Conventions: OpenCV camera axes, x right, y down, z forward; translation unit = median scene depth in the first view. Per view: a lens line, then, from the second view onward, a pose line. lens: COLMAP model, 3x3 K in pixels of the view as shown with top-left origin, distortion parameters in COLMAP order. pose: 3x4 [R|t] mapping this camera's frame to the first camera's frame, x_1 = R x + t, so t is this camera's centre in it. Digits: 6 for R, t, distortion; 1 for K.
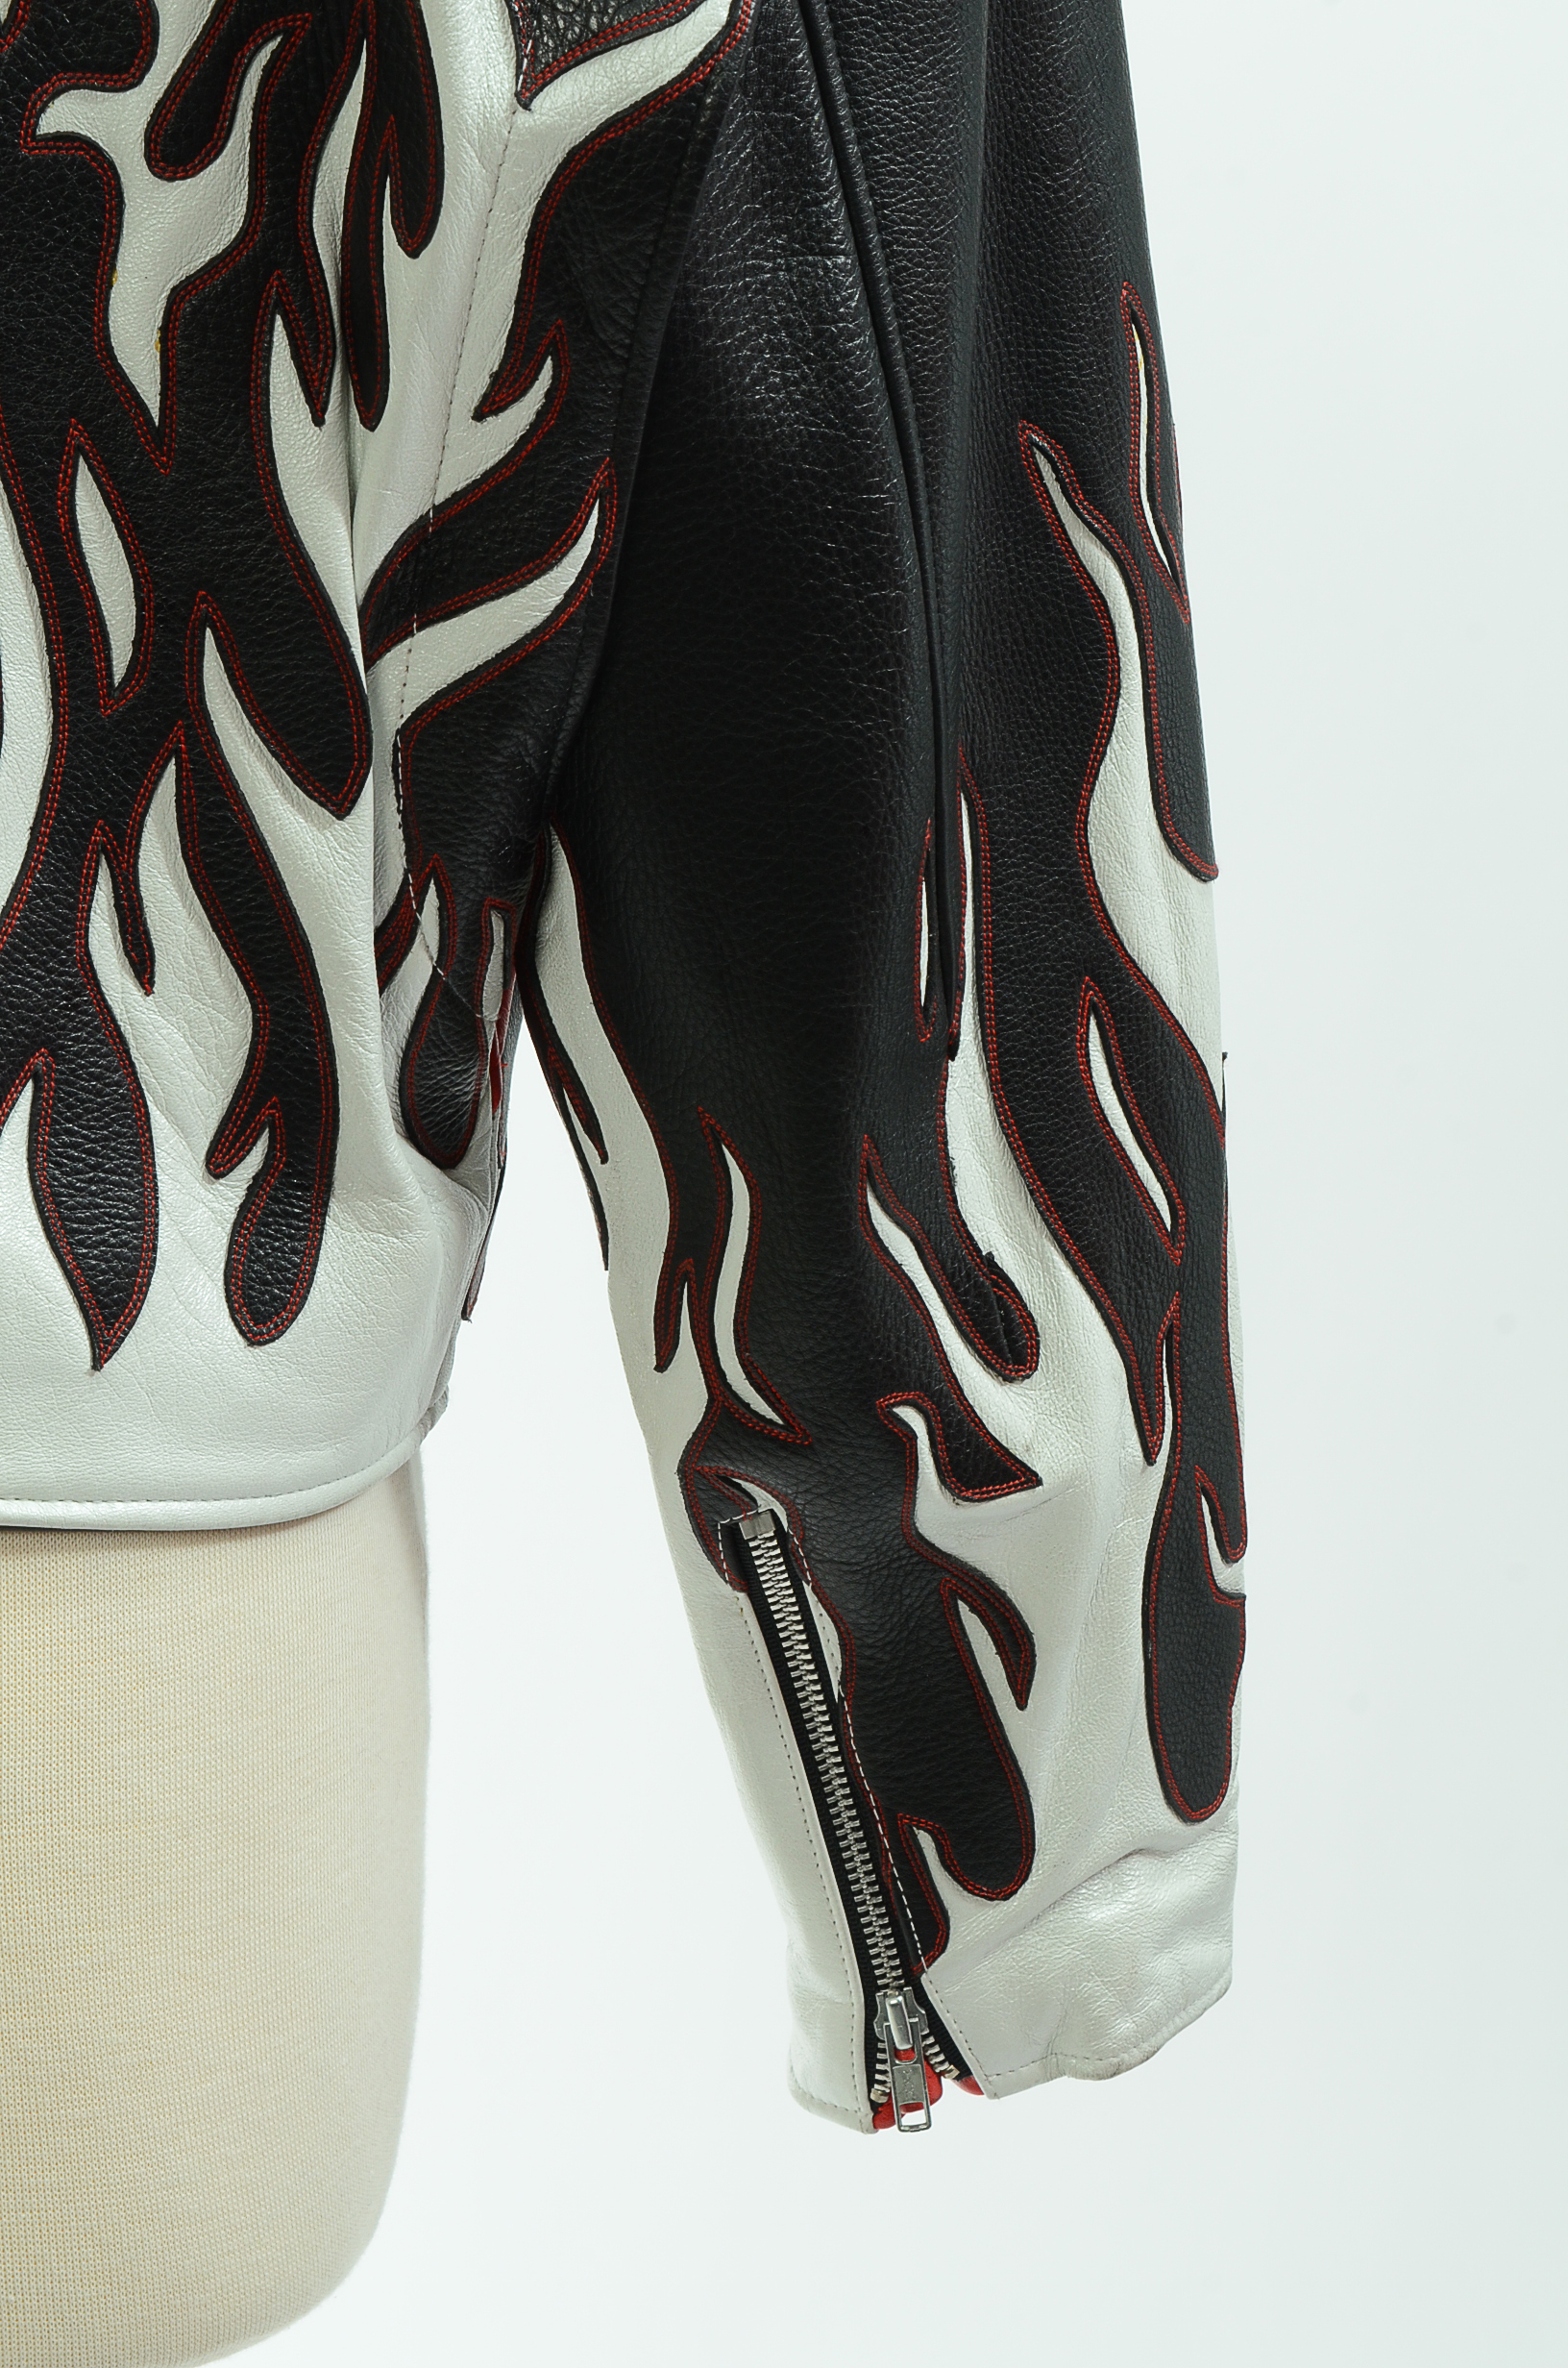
lens RADIAL K [[5453.9, 0, 784.0], [0, 5453.9, 1184.0], [0, 0, 1]] dist [0.120861, -0.266795]
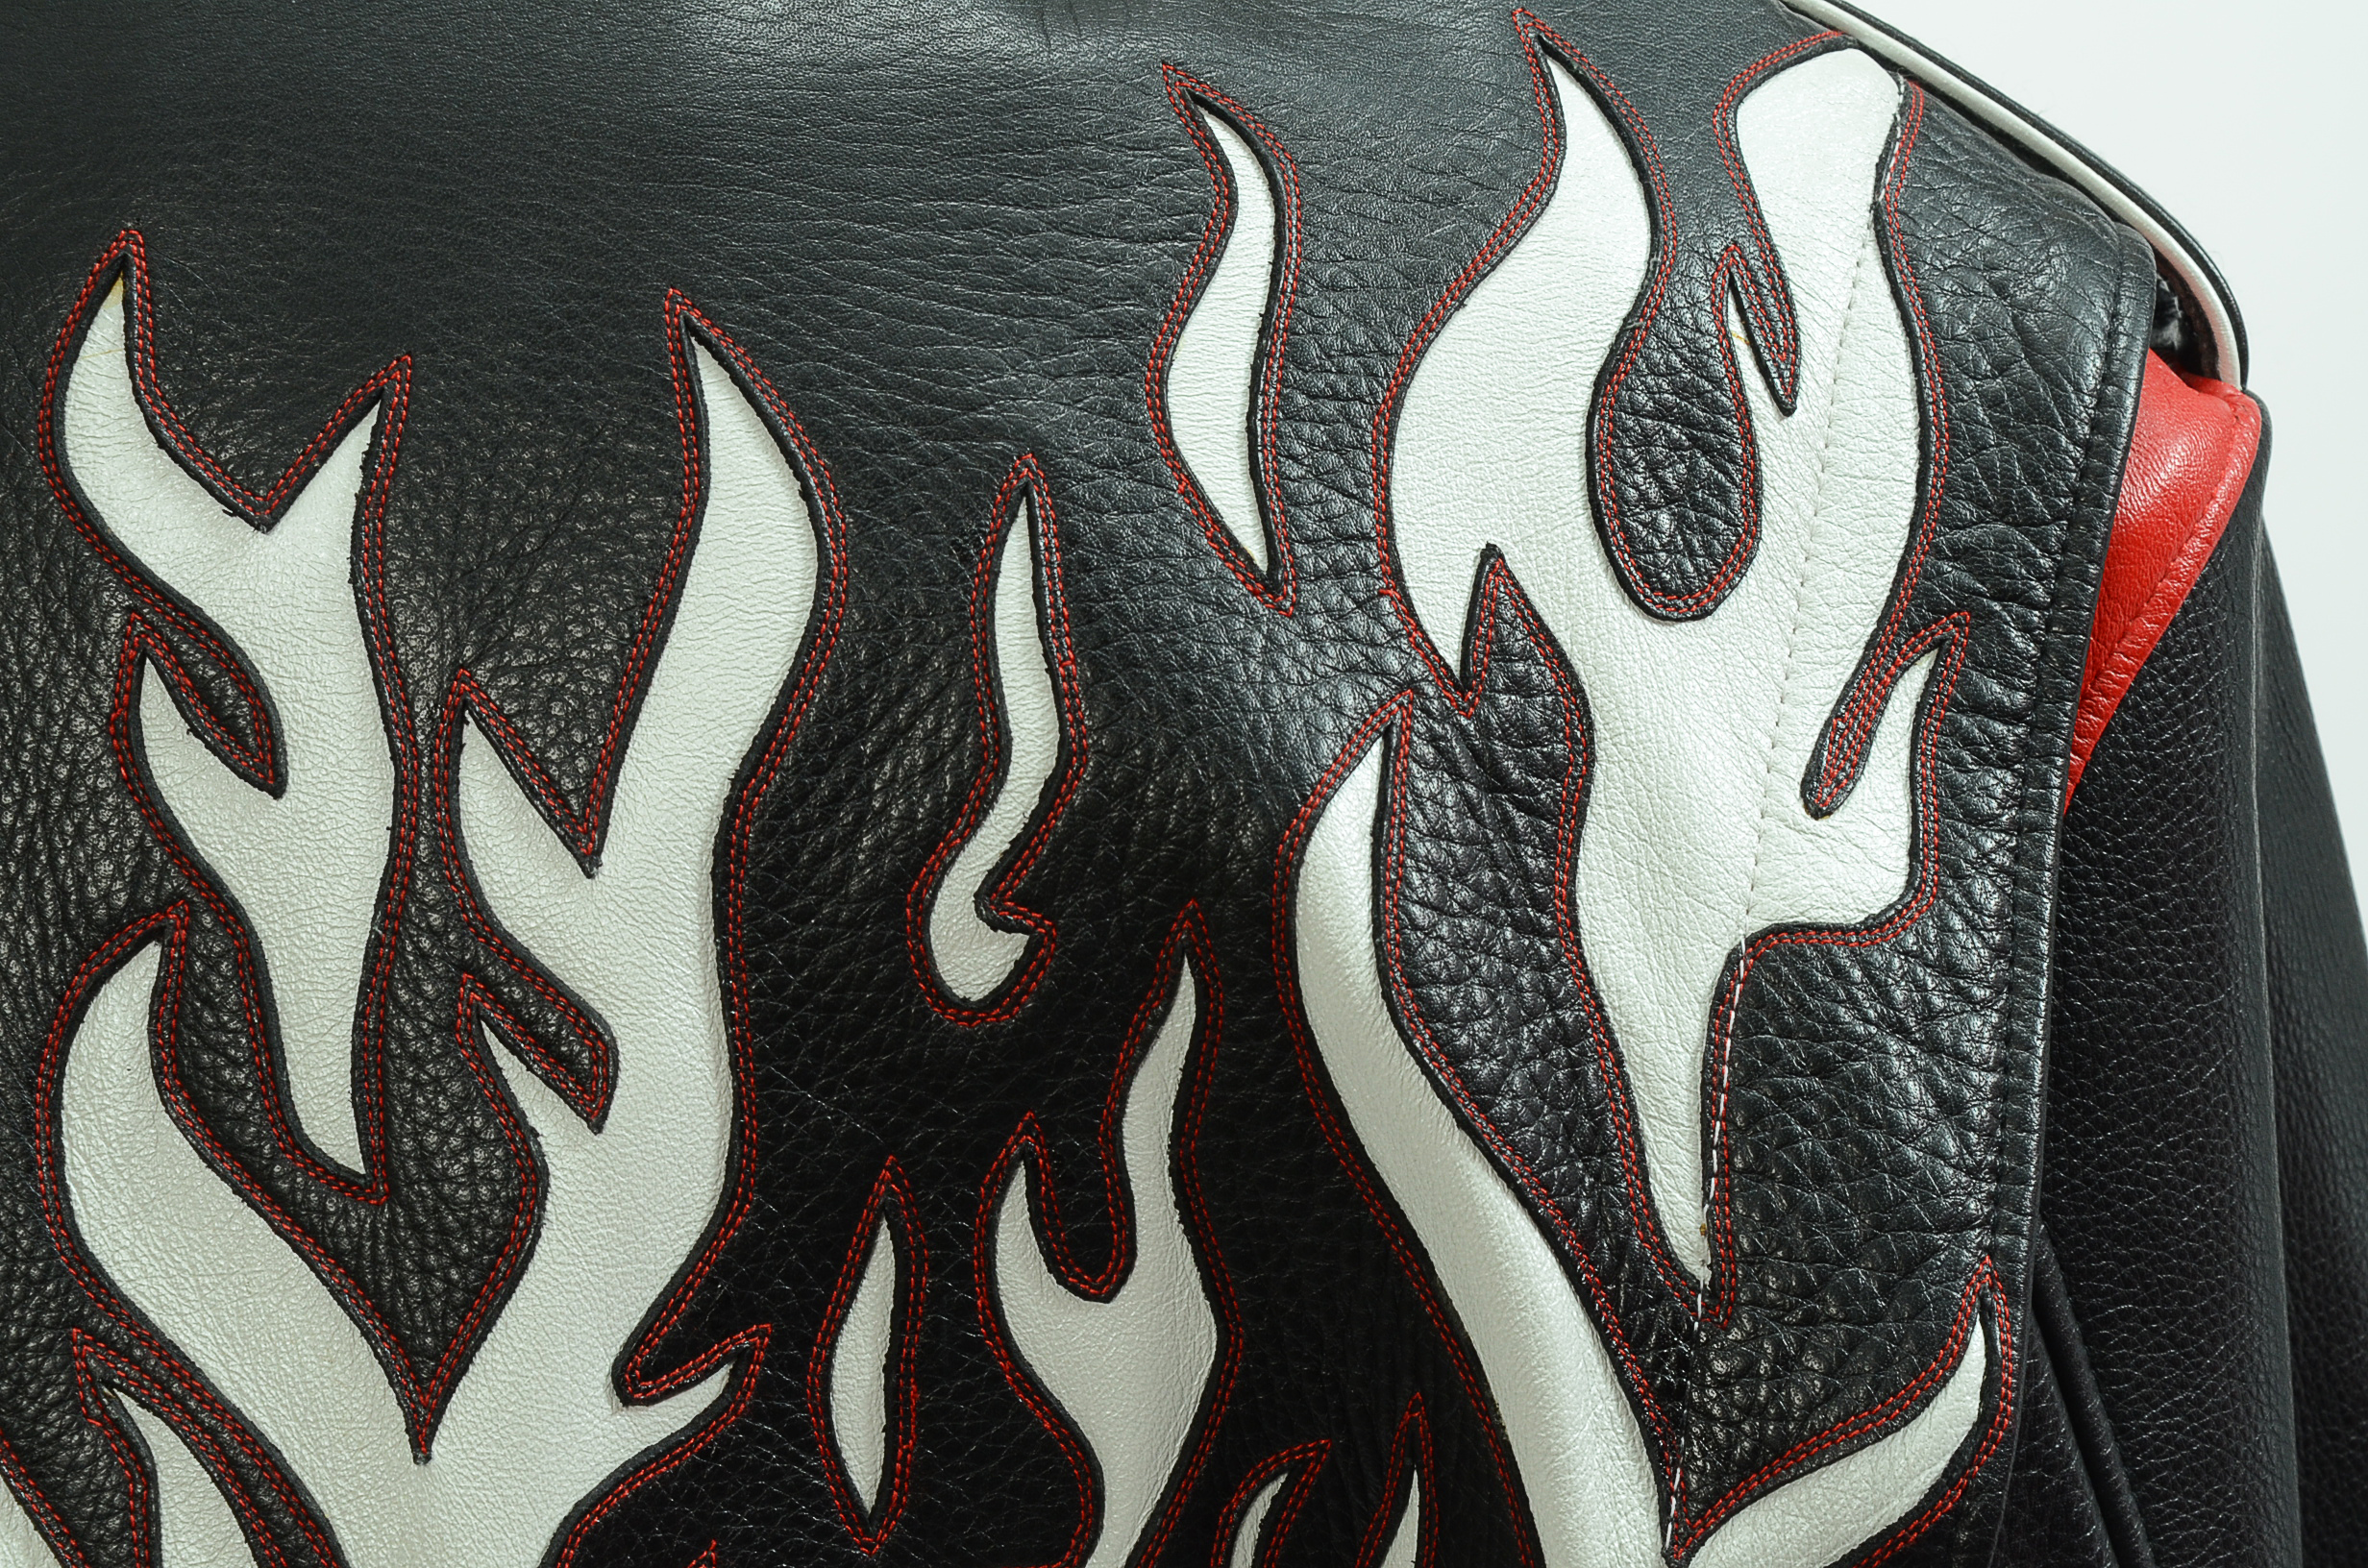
lens RADIAL K [[5453.9, 0, 1184.0], [0, 5453.9, 784.0], [0, 0, 1]] dist [0.120861, -0.266795]
pose [[0.995518, -0.091843, -0.022571, -0.076843], [0.088195, 0.987703, -0.129089, -0.195948], [0.034149, 0.126520, 0.991376, 0.321133]]
